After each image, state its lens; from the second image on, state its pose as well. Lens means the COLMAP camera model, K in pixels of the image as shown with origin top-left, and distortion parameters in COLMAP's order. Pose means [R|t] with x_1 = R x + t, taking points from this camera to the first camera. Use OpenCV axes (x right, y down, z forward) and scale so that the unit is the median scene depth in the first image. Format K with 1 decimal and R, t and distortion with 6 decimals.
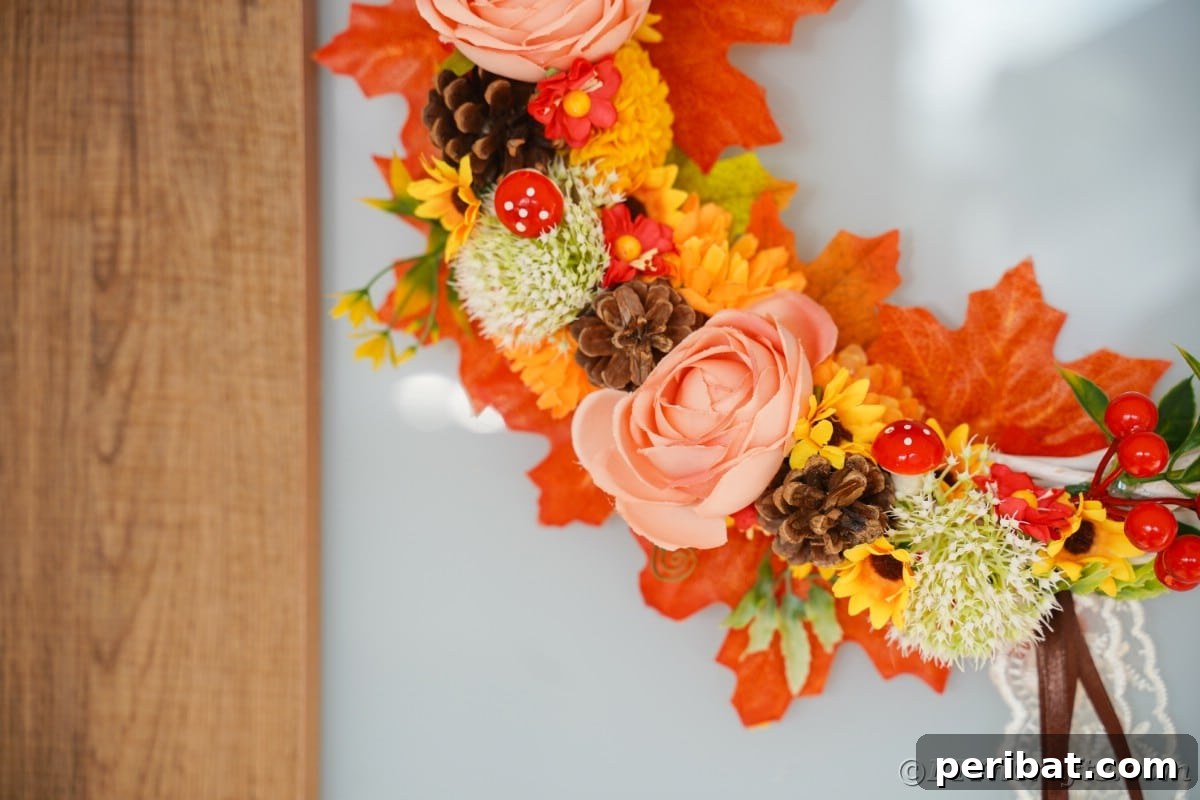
lens RADIAL K [[2700.1, 0, 593.5], [0, 2700.1, 399.6], [0, 0, 1]] dist [0.320570, 0.000000]
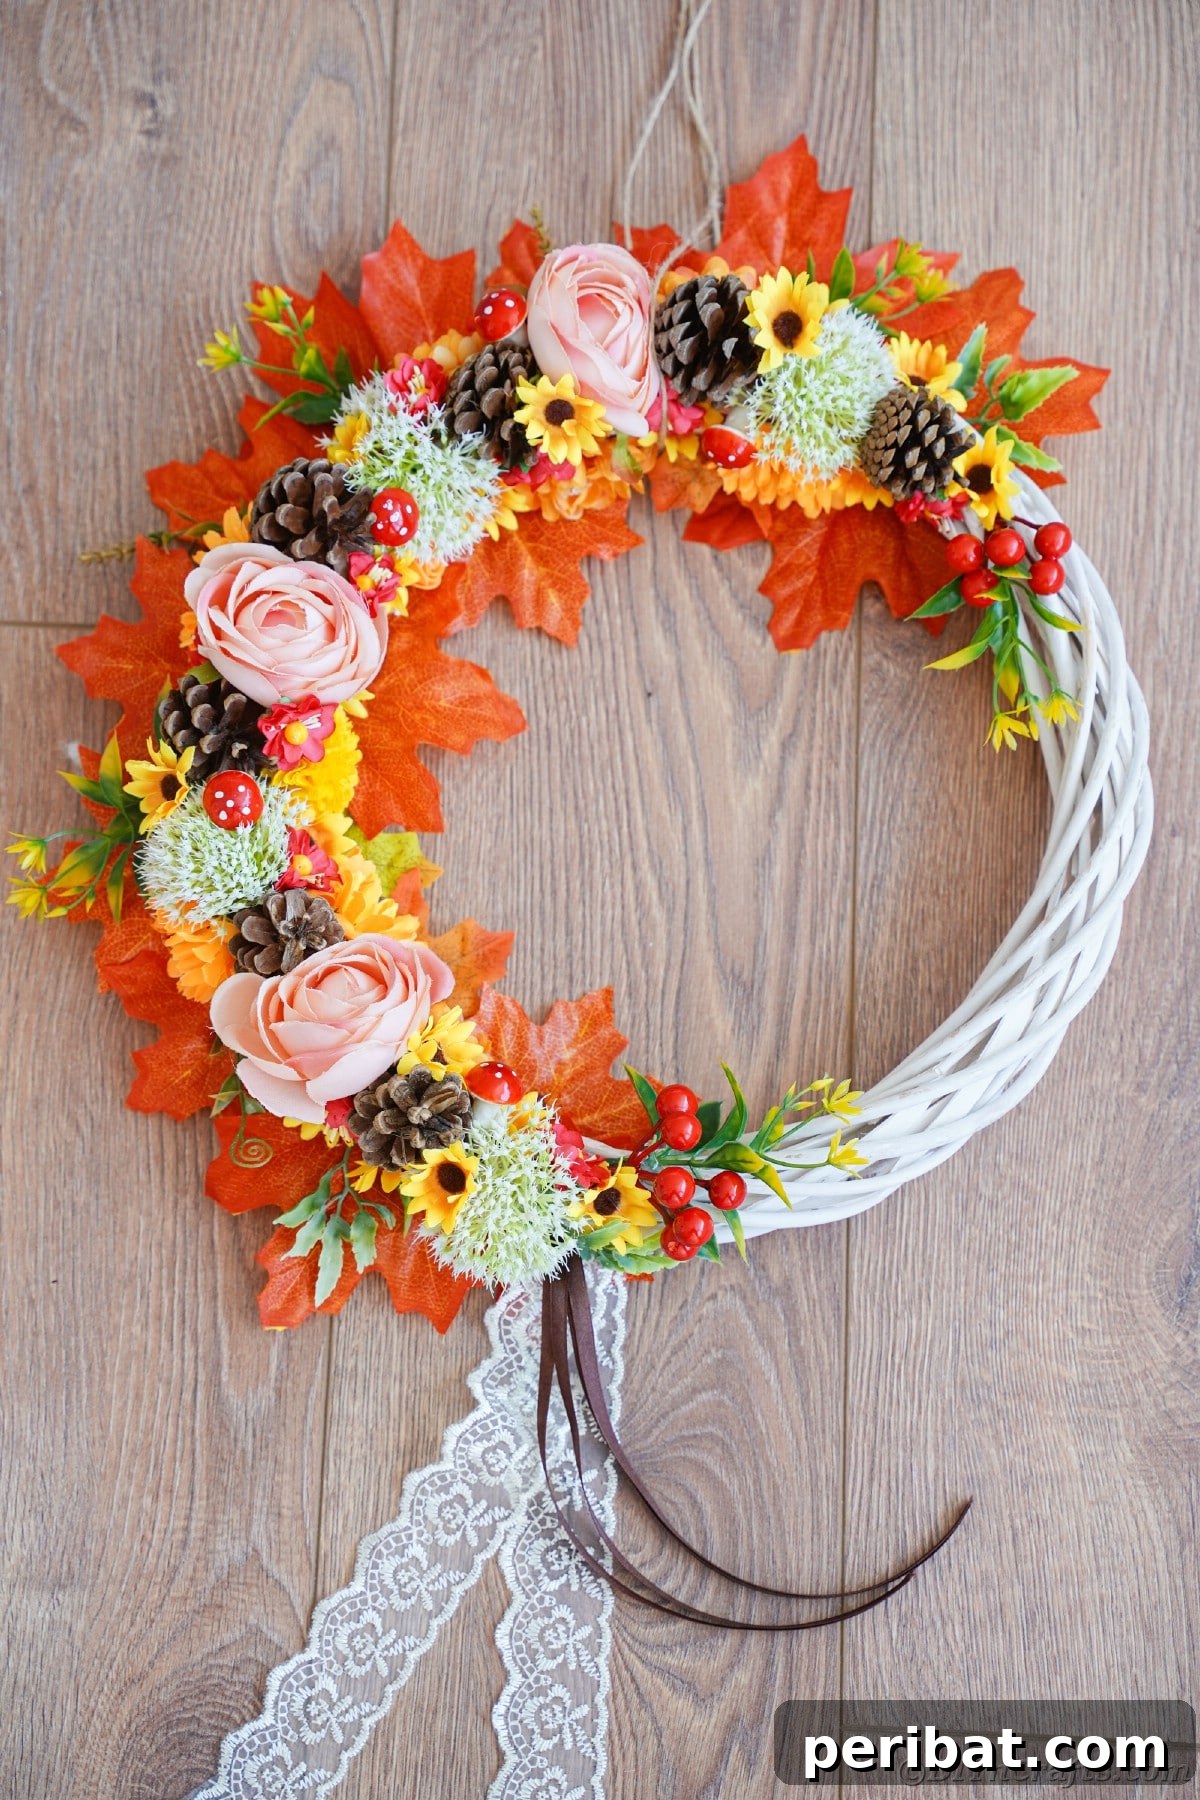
lens RADIAL K [[3165.6, 0, 602.9], [0, 3165.6, 911.1], [0, 0, 1]] dist [0.242657, 0.000000]
pose [[0.931454, 0.296443, 0.210984, -0.149658], [-0.238585, 0.935398, -0.260974, 0.289181], [-0.274718, 0.192747, 0.942008, -0.316521]]
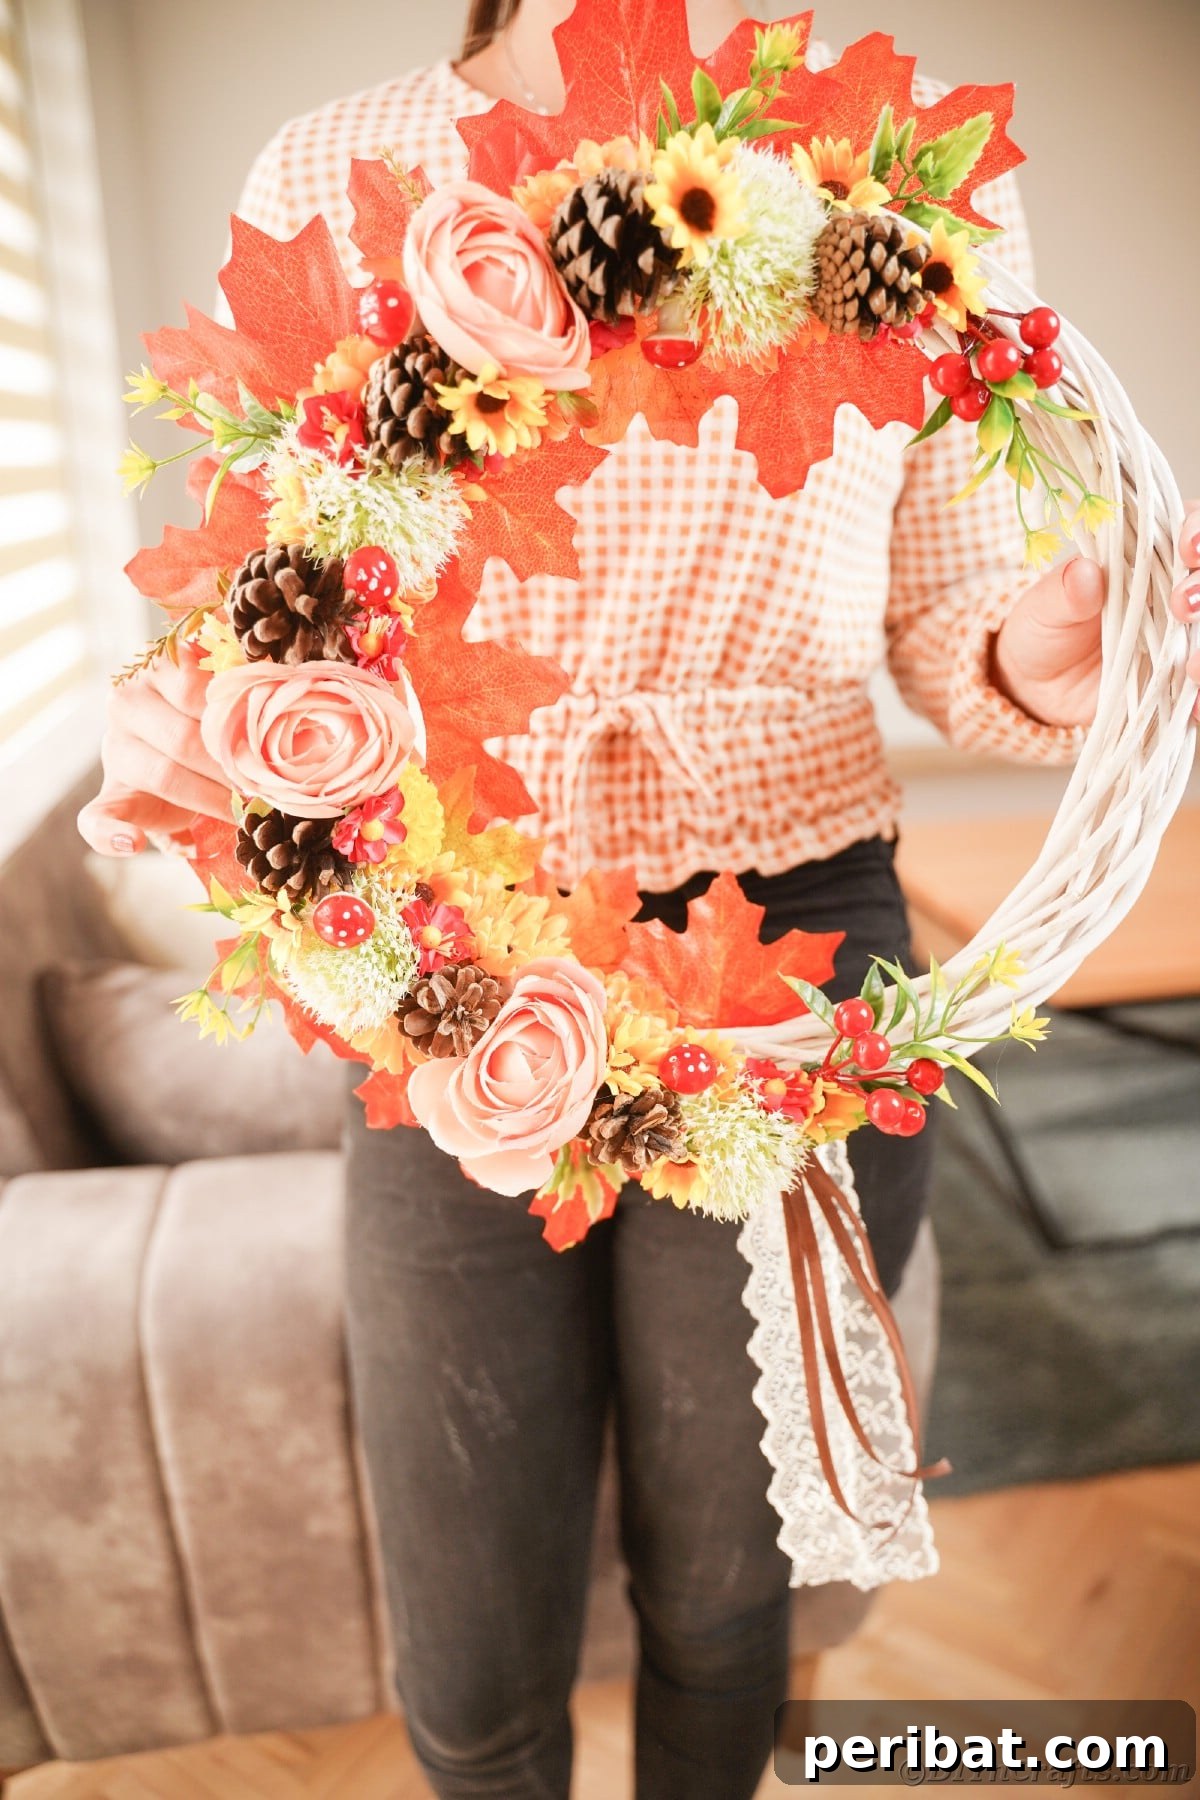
lens RADIAL K [[1470.0, 0, 593.4], [0, 1470.0, 870.4], [0, 0, 1]] dist [-0.064820, 0.013440]
pose [[0.958957, -0.166675, 0.229392, -0.061836], [0.130593, 0.977701, 0.164460, -0.181895], [-0.251688, -0.127753, 0.959340, 0.375292]]
